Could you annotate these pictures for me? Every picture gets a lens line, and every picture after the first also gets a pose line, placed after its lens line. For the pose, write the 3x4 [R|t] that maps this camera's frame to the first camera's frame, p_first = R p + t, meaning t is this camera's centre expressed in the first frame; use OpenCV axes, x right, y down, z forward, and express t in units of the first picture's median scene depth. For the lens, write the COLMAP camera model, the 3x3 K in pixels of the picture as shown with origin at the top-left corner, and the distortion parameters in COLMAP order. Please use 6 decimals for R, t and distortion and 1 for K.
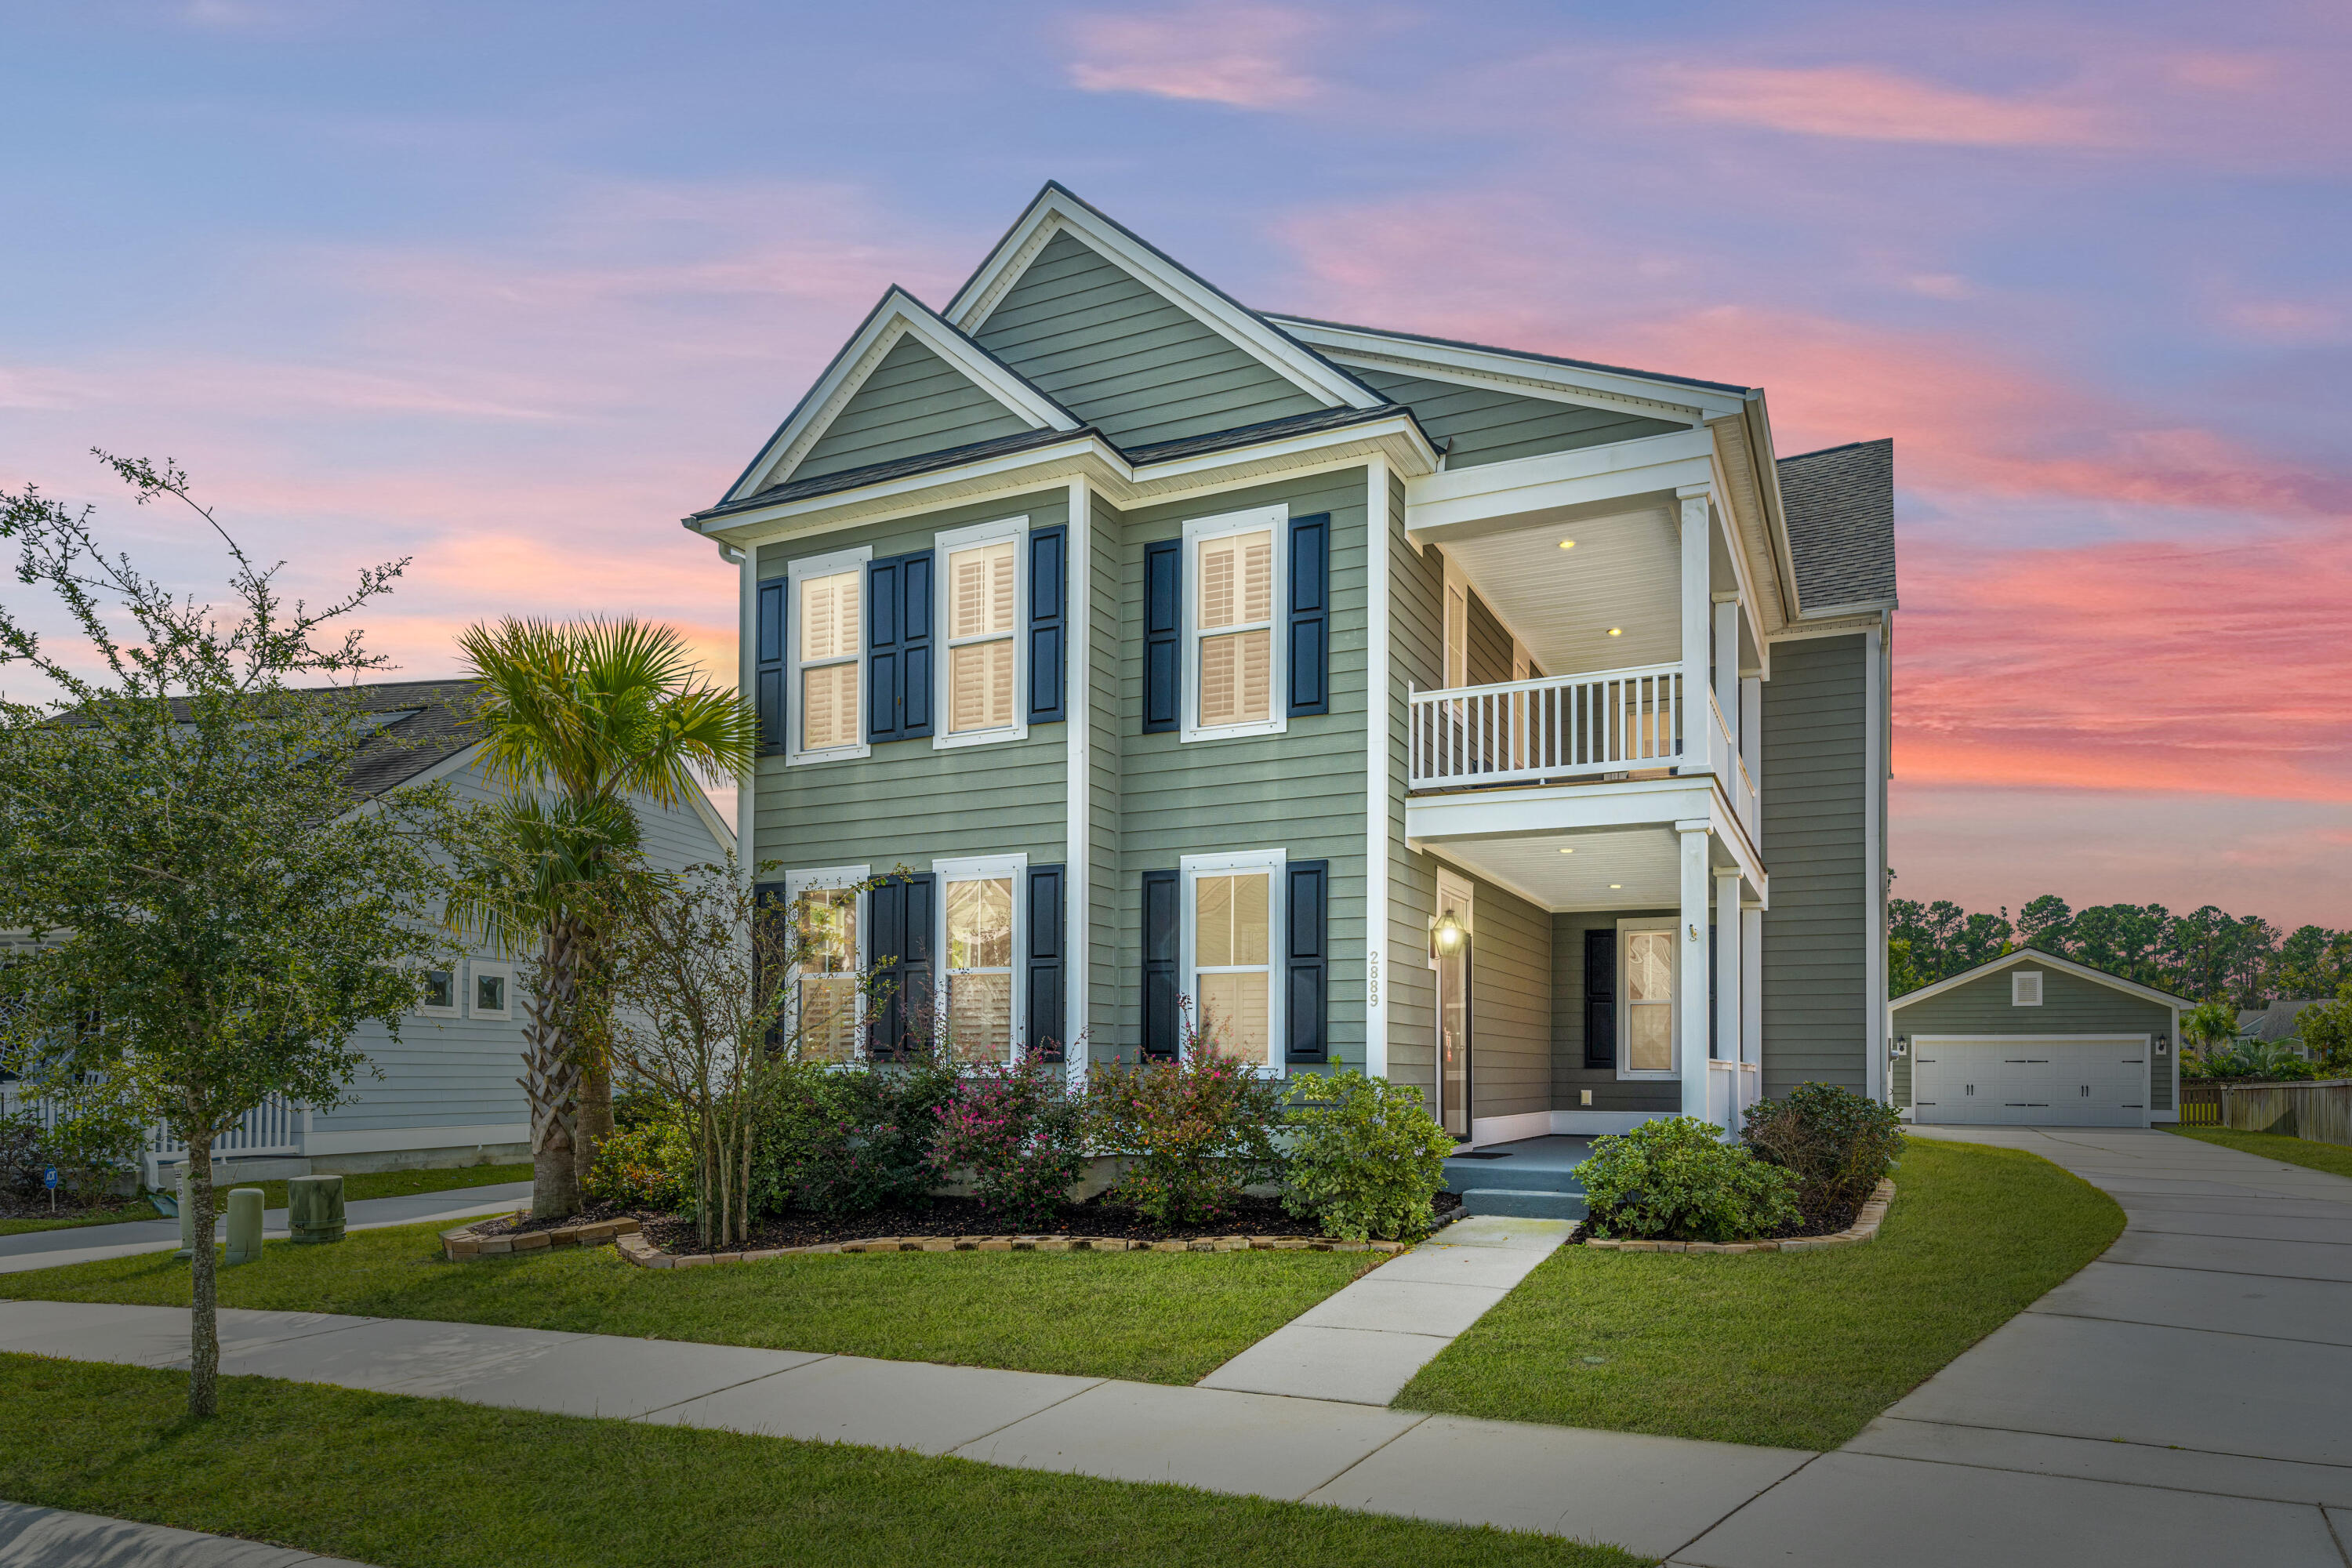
lens RADIAL K [[1360.0, 0, 1179.0], [0, 1360.0, 1070.3], [0, 0, 1]] dist [-0.003089, -0.000144]
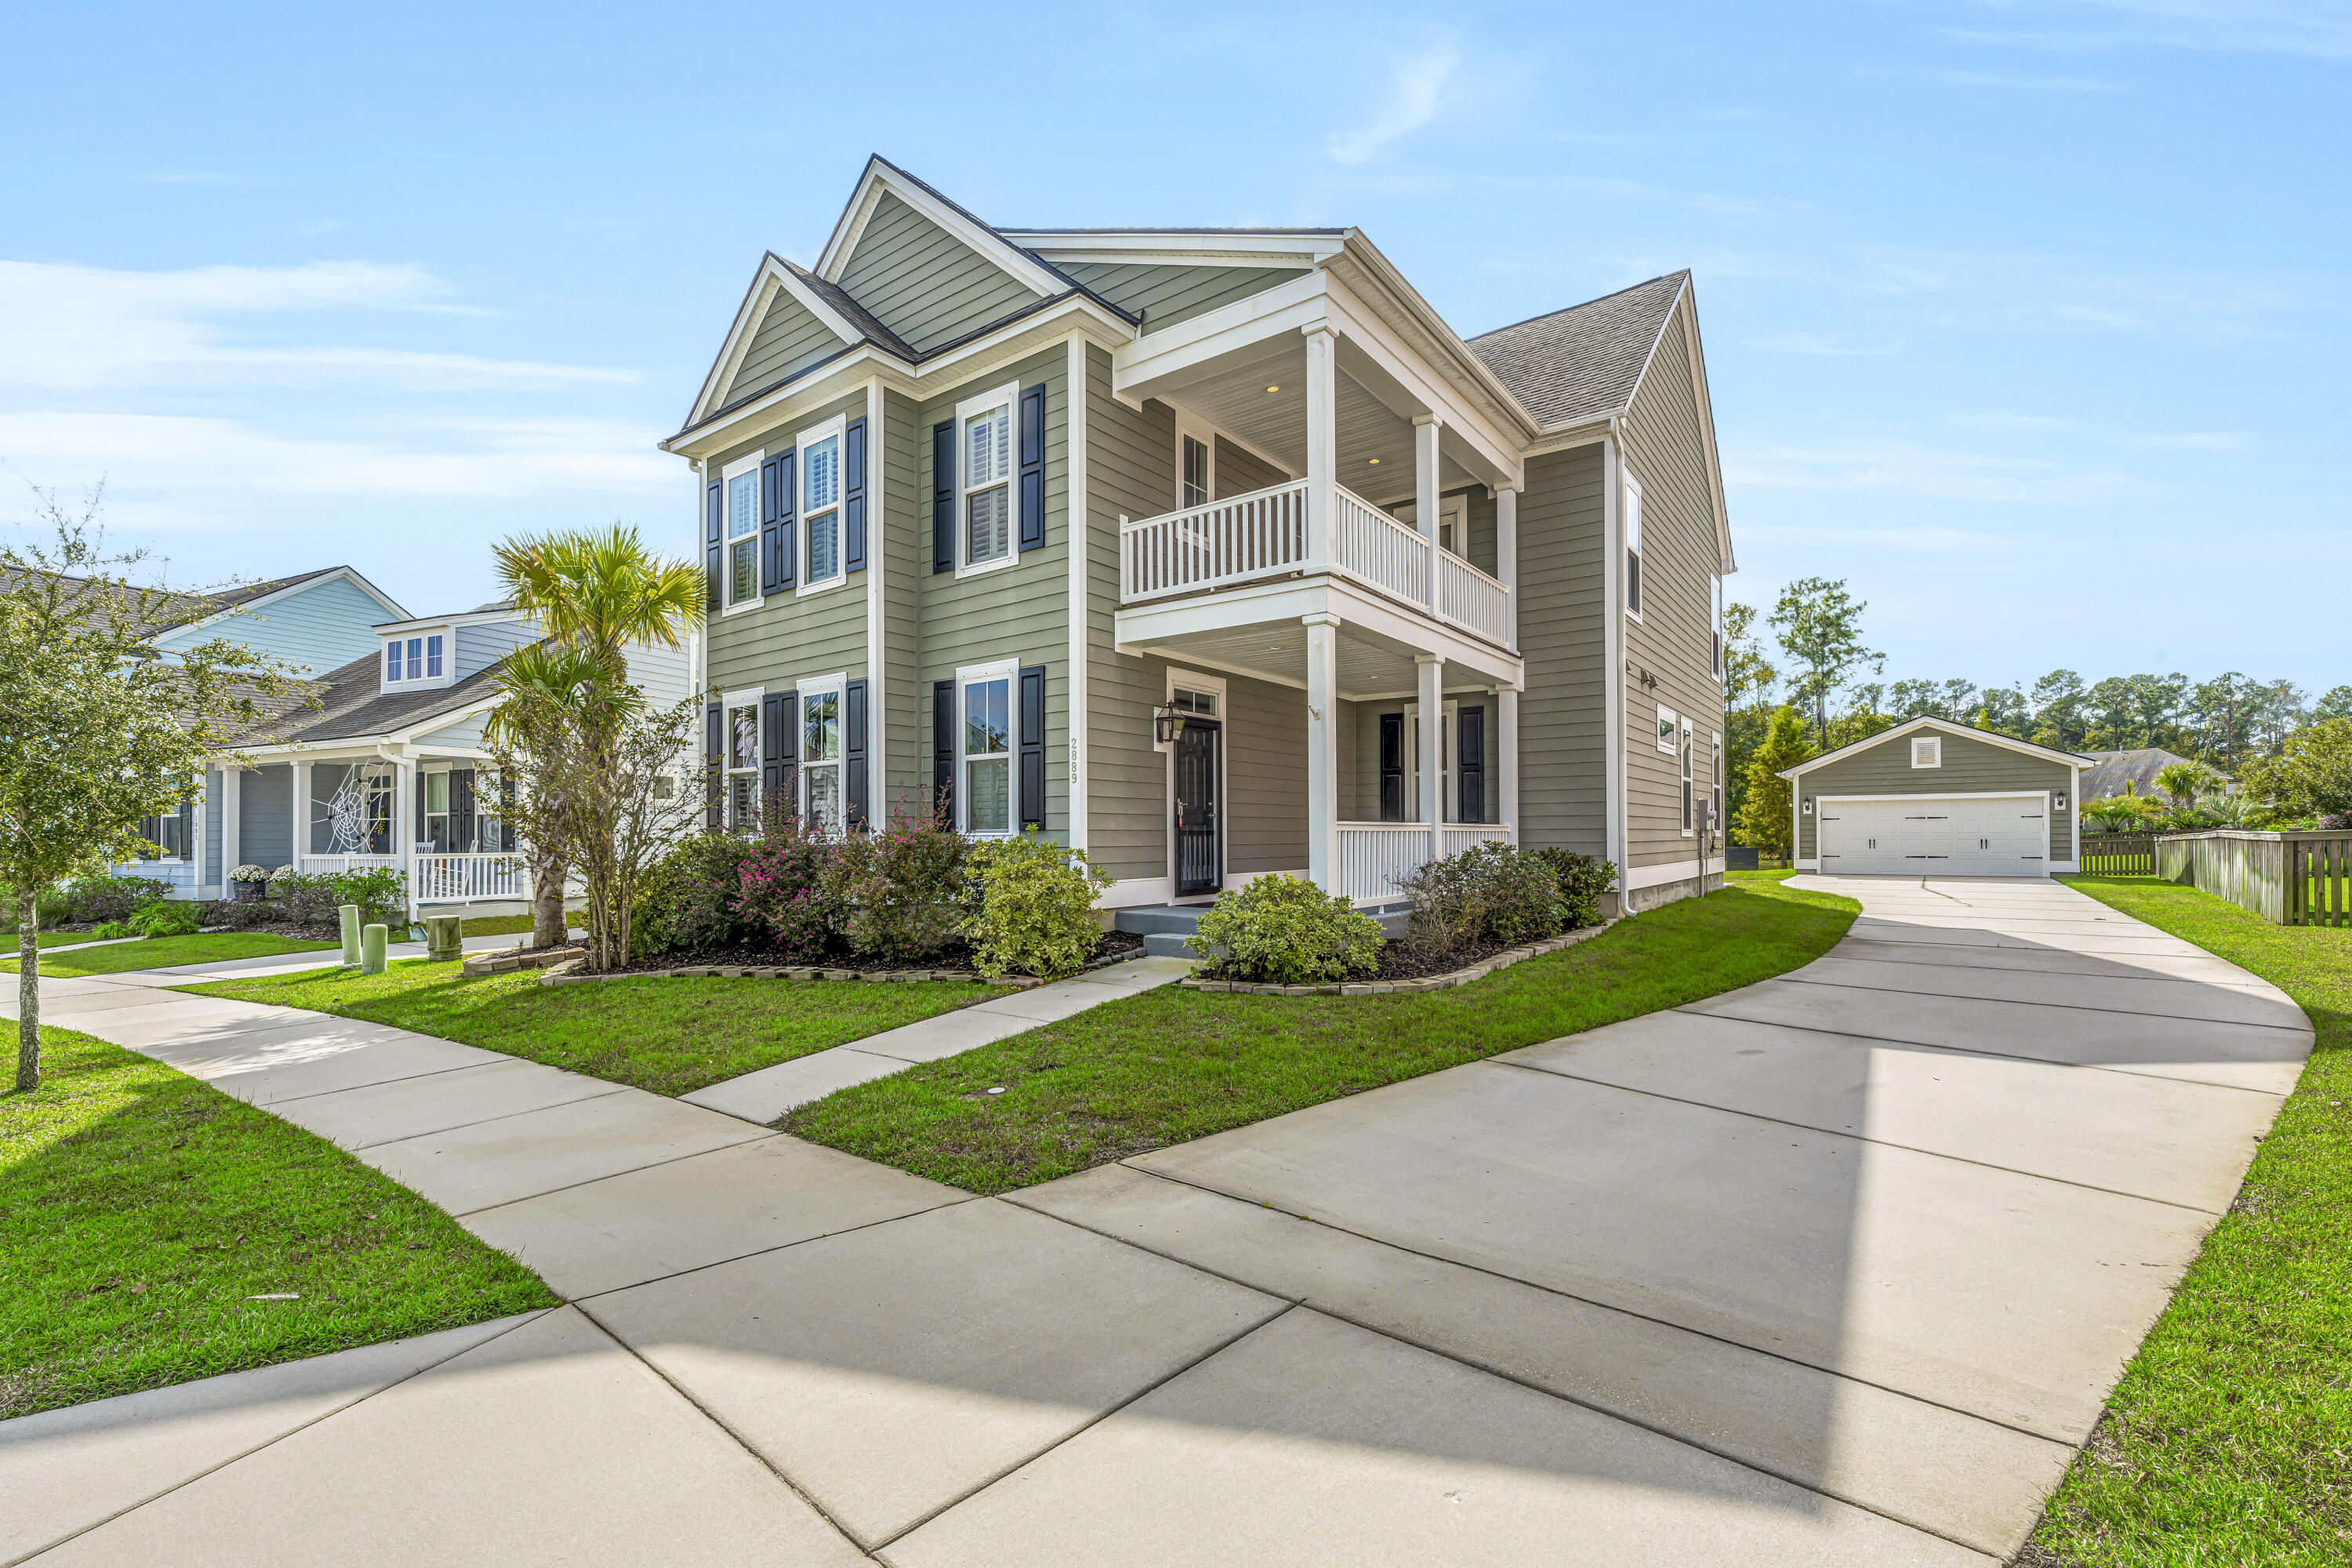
lens RADIAL K [[988.2, 0, 1172.8], [0, 988.2, 837.2], [0, 0, 1]] dist [-0.000148, -0.000008]
pose [[0.974516, -0.011515, -0.224022, 0.395371], [0.012131, 0.999925, 0.001372, 0.001323], [0.223989, -0.004055, 0.974583, 0.142343]]
